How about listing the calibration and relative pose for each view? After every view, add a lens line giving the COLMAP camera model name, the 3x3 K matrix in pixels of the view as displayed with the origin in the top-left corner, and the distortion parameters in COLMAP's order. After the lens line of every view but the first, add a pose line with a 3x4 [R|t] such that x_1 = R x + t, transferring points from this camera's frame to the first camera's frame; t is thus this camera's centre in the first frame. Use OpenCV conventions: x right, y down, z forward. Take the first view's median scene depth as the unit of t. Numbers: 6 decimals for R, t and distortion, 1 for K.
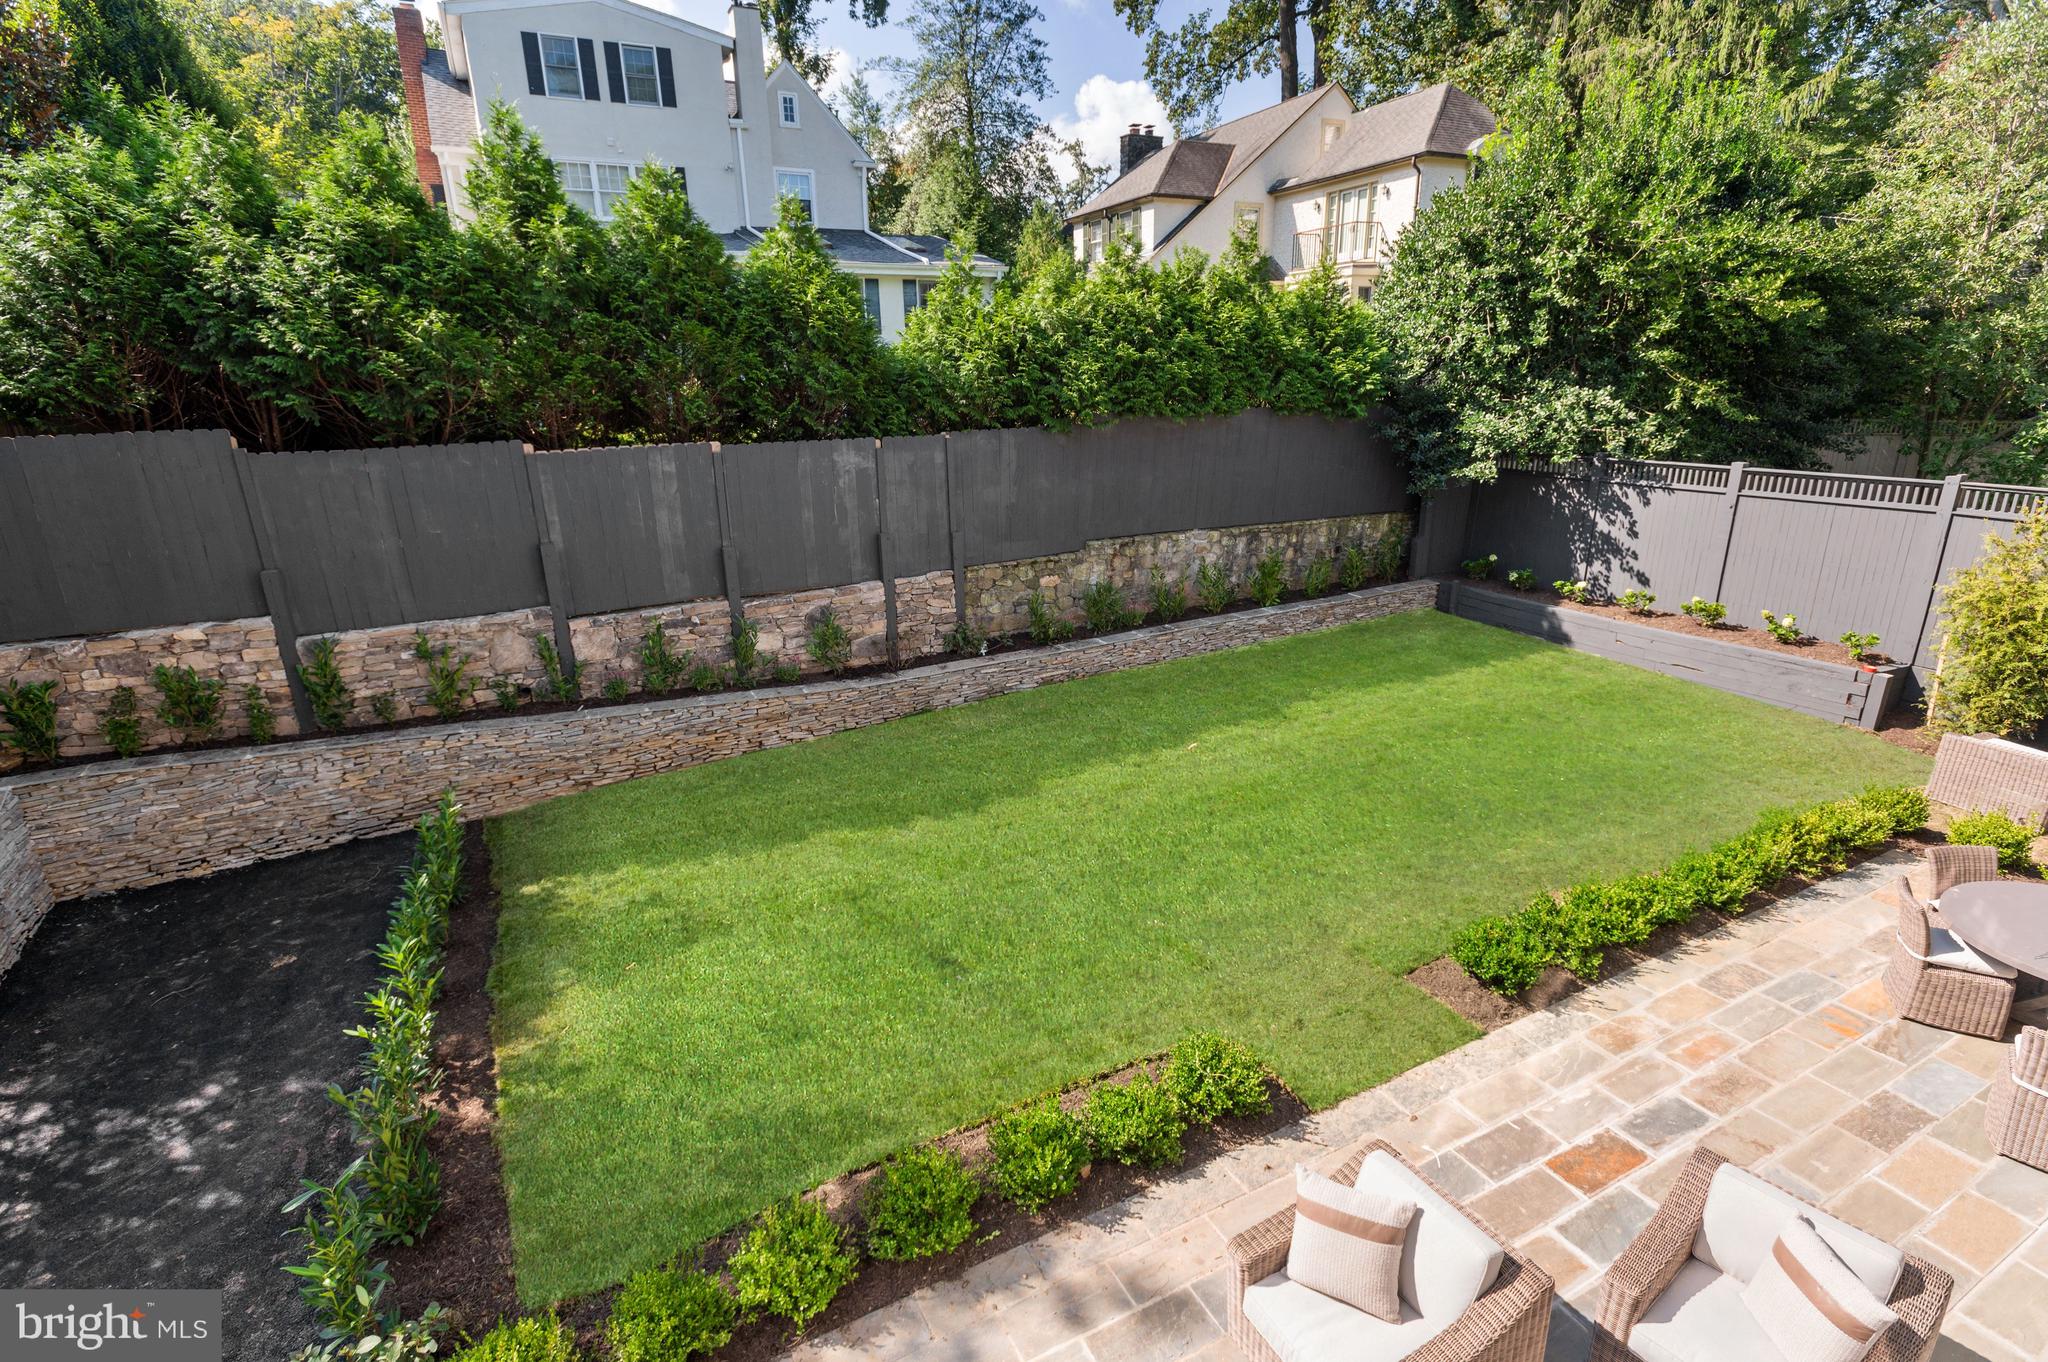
lens RADIAL K [[982.9, 0, 1024.6], [0, 982.9, 681.1], [0, 0, 1]] dist [-0.001904, -0.000344]
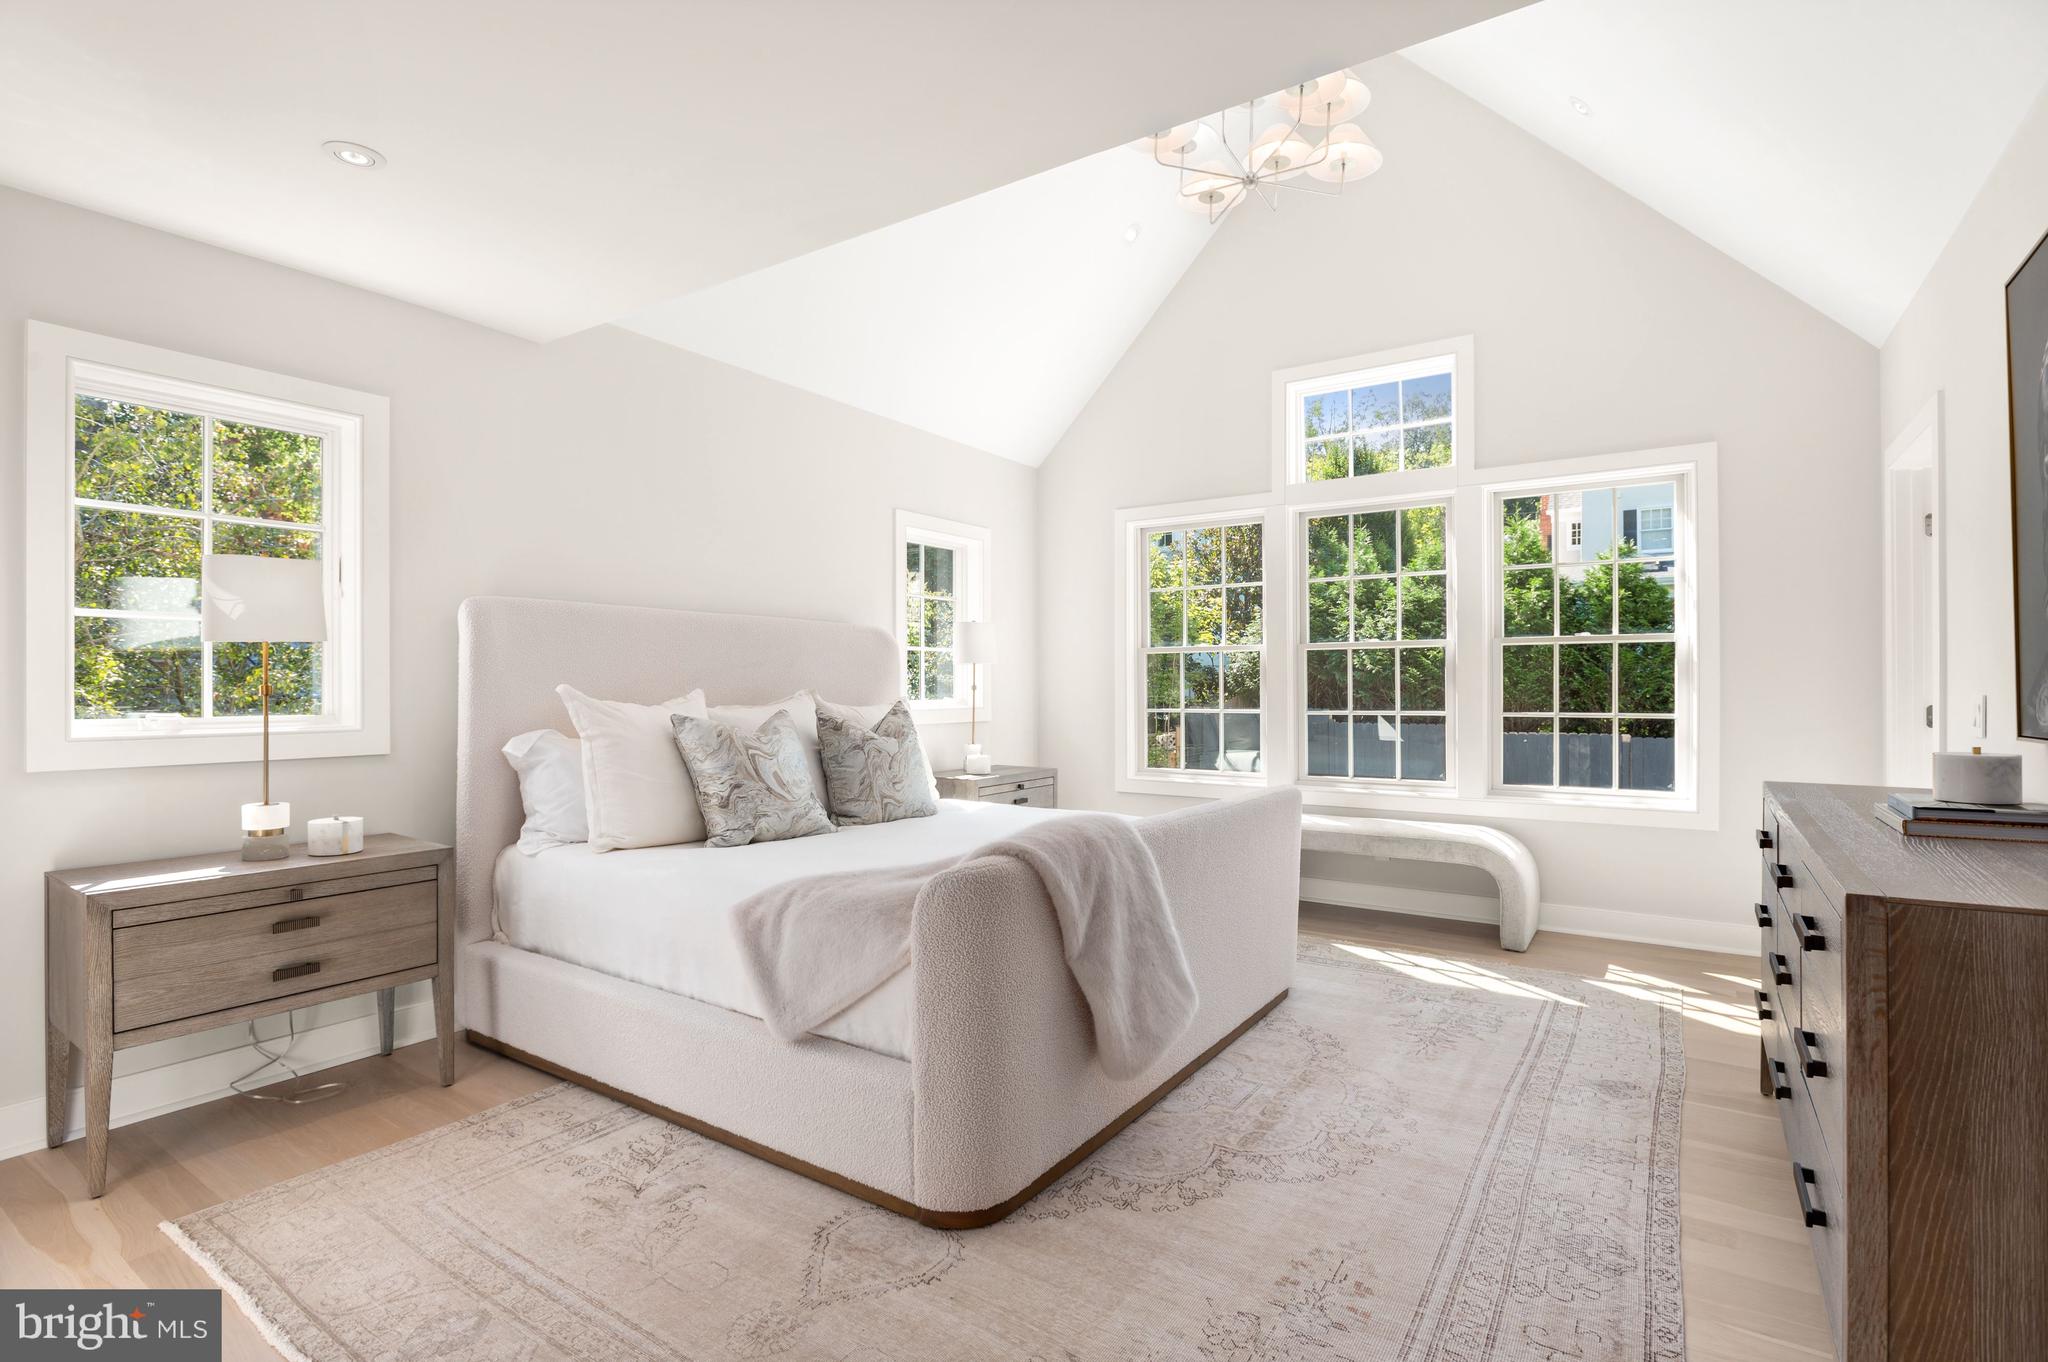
lens RADIAL K [[982.9, 0, 1020.3], [0, 982.9, 683.4], [0, 0, 1]] dist [-0.001904, -0.000344]
pose [[0.485211, 0.019893, -0.874171, 0.525230], [-0.275602, 0.952262, -0.131304, 0.105078], [0.829828, 0.304633, 0.467530, -0.370944]]
